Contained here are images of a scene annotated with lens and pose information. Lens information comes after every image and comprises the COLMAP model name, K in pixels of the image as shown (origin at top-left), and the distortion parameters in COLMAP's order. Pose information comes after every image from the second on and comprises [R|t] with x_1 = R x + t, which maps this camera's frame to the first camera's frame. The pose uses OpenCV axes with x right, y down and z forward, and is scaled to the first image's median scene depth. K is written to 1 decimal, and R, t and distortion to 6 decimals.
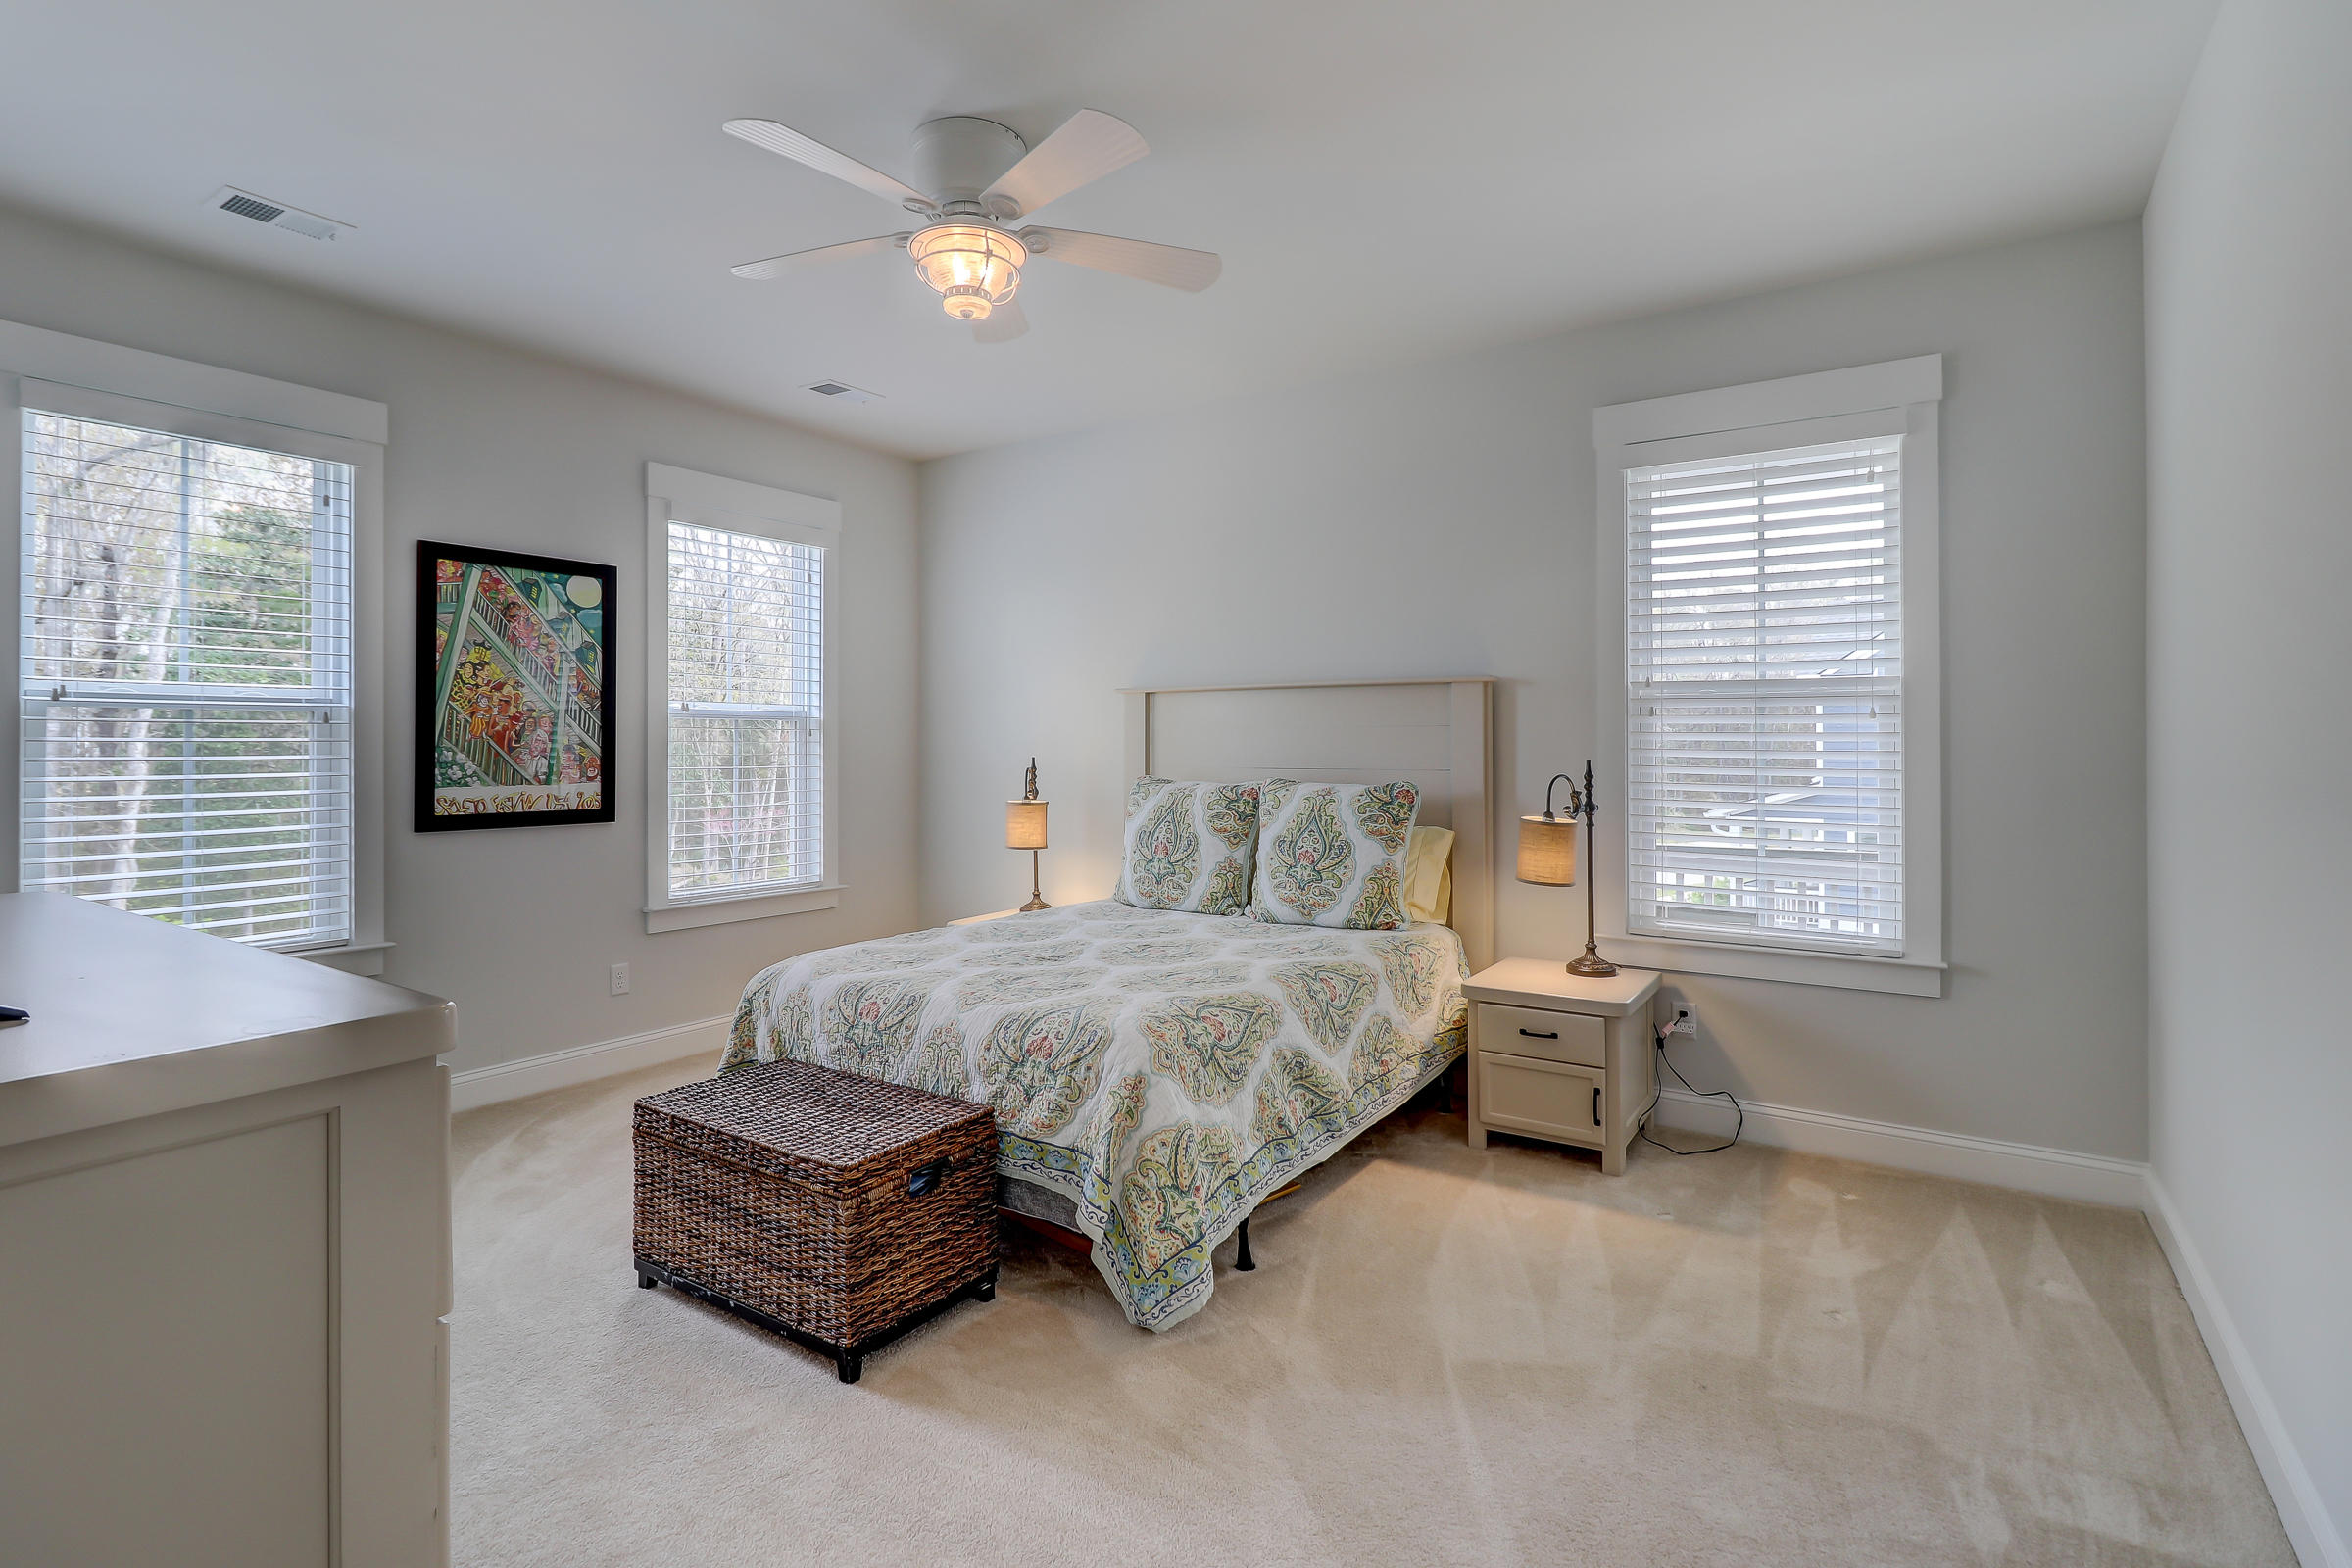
lens RADIAL K [[1140.5, 0, 1173.5], [0, 1140.5, 771.4], [0, 0, 1]] dist [-0.008956, 0.000245]
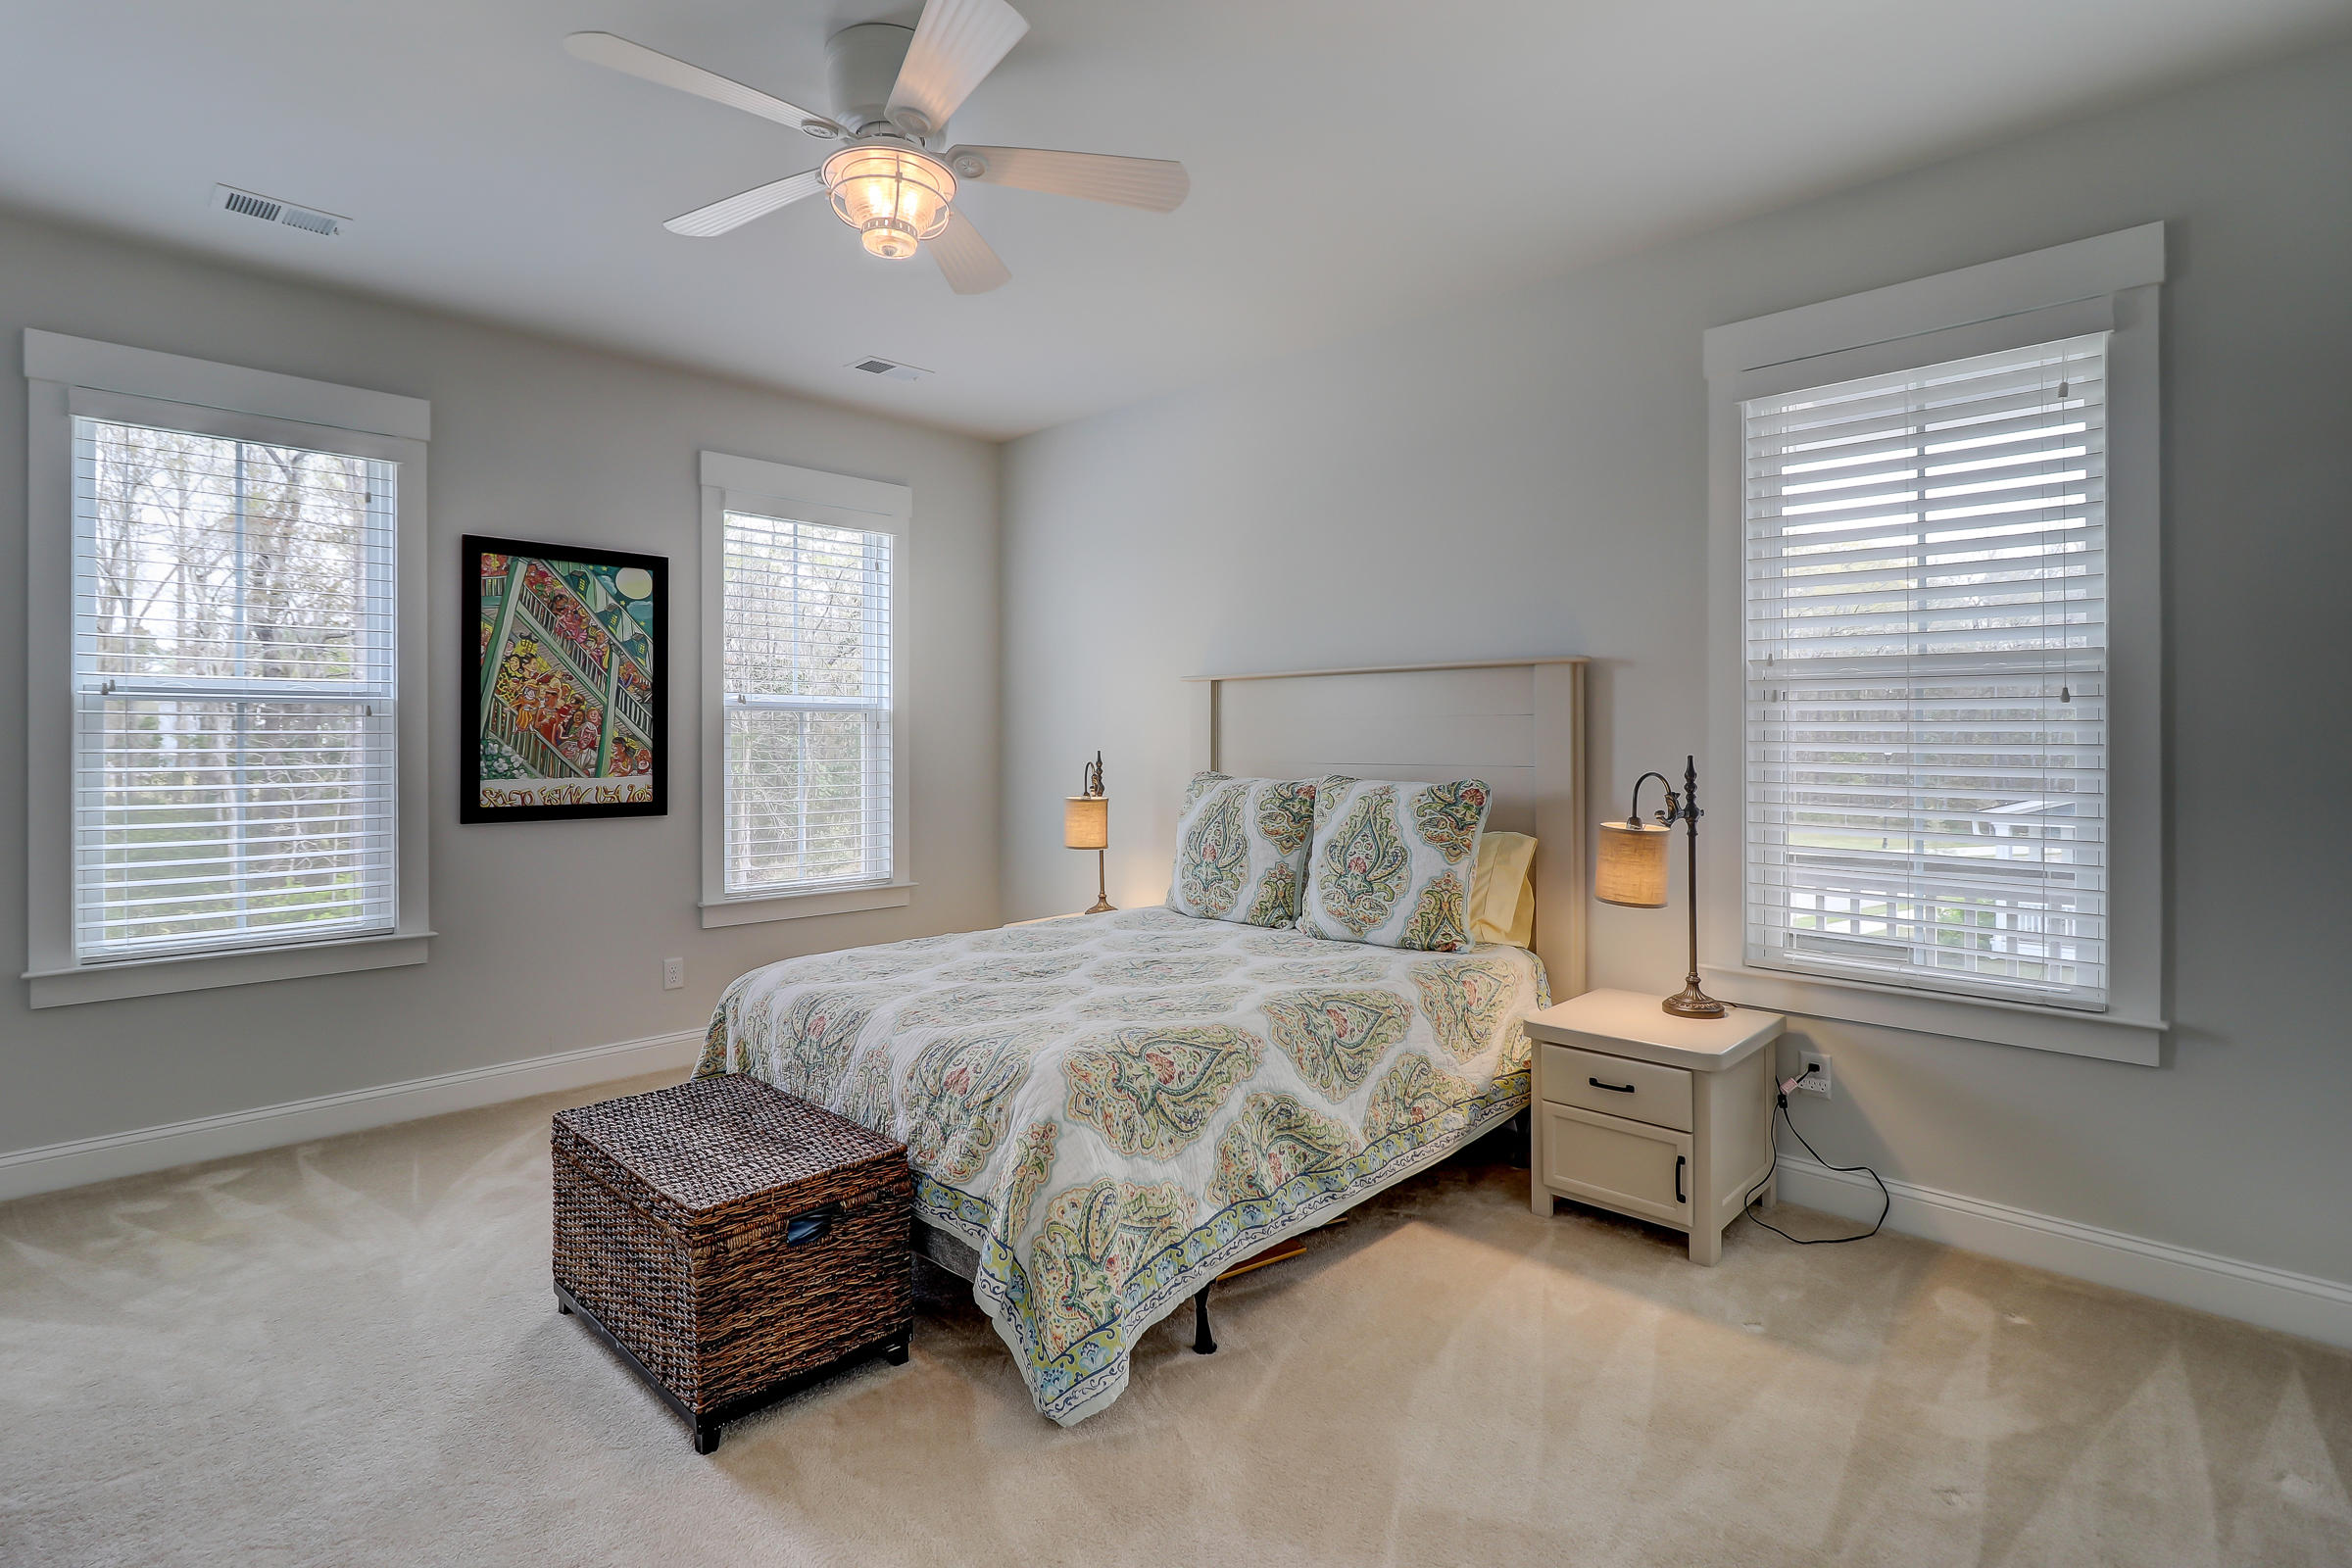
lens RADIAL K [[1140.5, 0, 1178.8], [0, 1140.5, 770.6], [0, 0, 1]] dist [-0.008956, 0.000245]
pose [[0.983729, 0.004802, -0.179593, 0.162417], [-0.004062, 0.999982, 0.004487, -0.000984], [0.179612, -0.003684, 0.983731, 0.133254]]
